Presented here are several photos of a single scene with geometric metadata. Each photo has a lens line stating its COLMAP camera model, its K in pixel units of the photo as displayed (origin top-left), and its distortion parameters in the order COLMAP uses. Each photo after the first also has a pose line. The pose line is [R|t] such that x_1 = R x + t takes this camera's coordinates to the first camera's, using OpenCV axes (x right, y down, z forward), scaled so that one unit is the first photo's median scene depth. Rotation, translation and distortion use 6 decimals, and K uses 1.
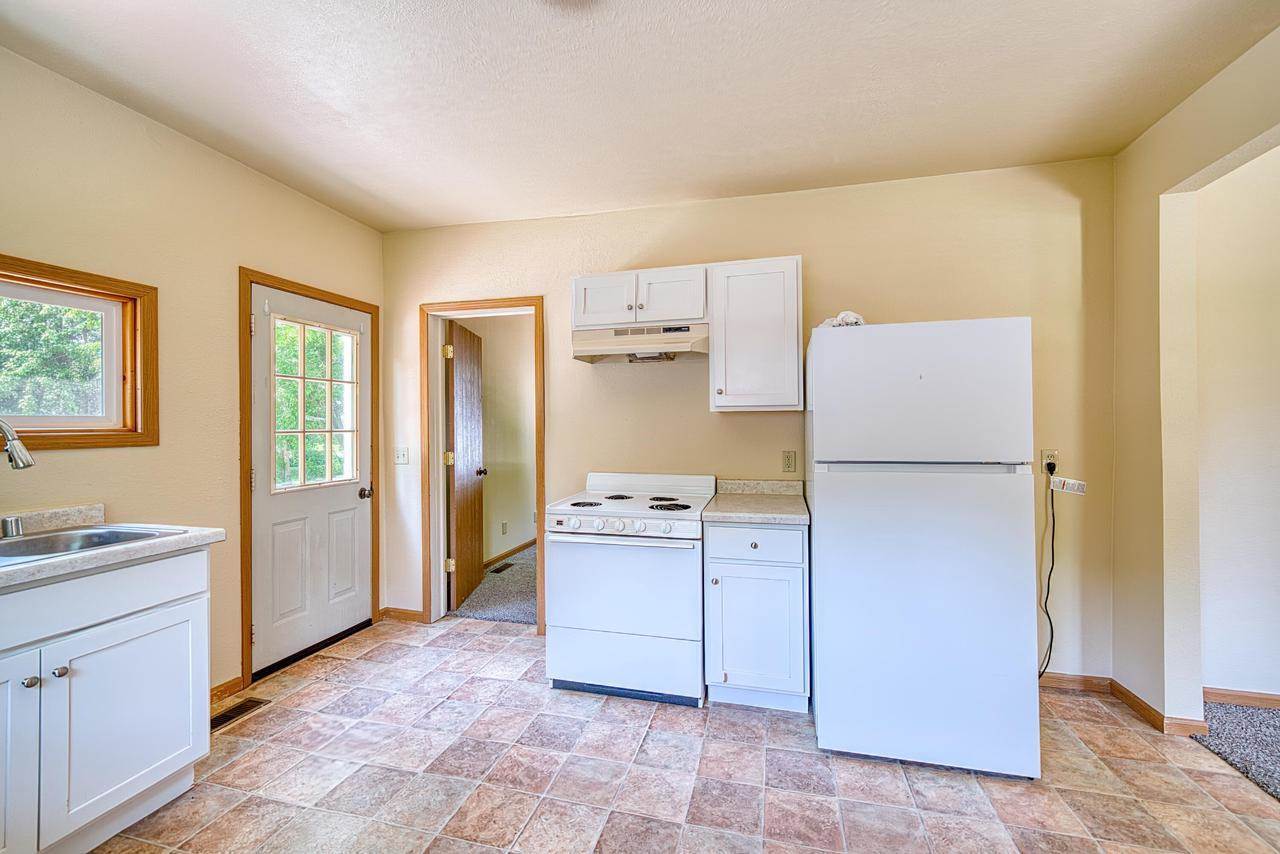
lens RADIAL K [[531.1, 0, 651.4], [0, 531.1, 417.8], [0, 0, 1]] dist [0.007934, -0.000043]
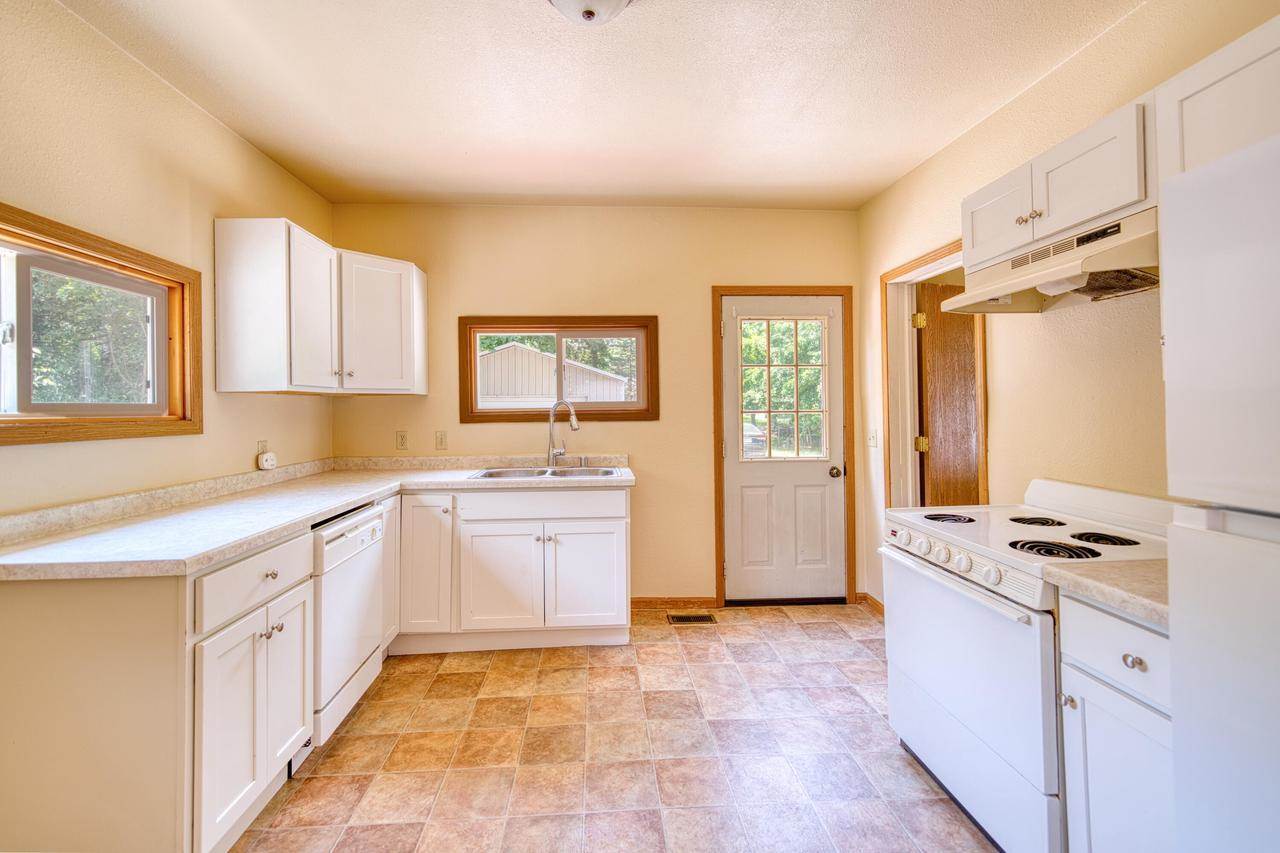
lens RADIAL K [[565.0, 0, 621.3], [0, 565.0, 393.9], [0, 0, 1]] dist [-0.001199, 0.000162]
pose [[0.292260, -0.019318, -0.956144, 0.484677], [0.018500, 0.999723, -0.014544, -0.001172], [0.956160, -0.013438, 0.292536, 0.365320]]
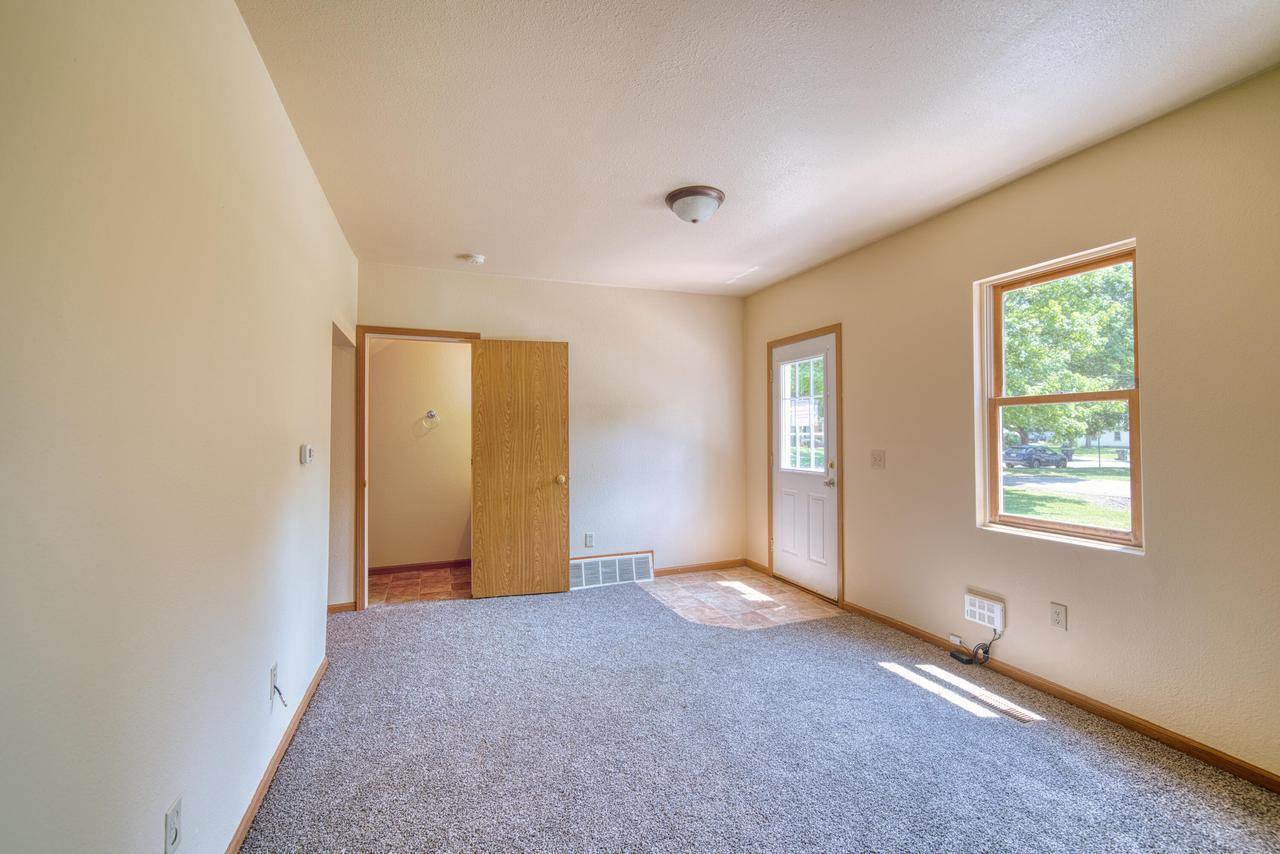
lens RADIAL K [[531.1, 0, 649.3], [0, 531.1, 429.2], [0, 0, 1]] dist [0.007934, -0.000043]
pose [[-0.812474, -0.013043, -0.582852, 0.563417], [0.000518, 0.999733, -0.023095, 0.046113], [0.582998, -0.019066, -0.812250, 2.160115]]
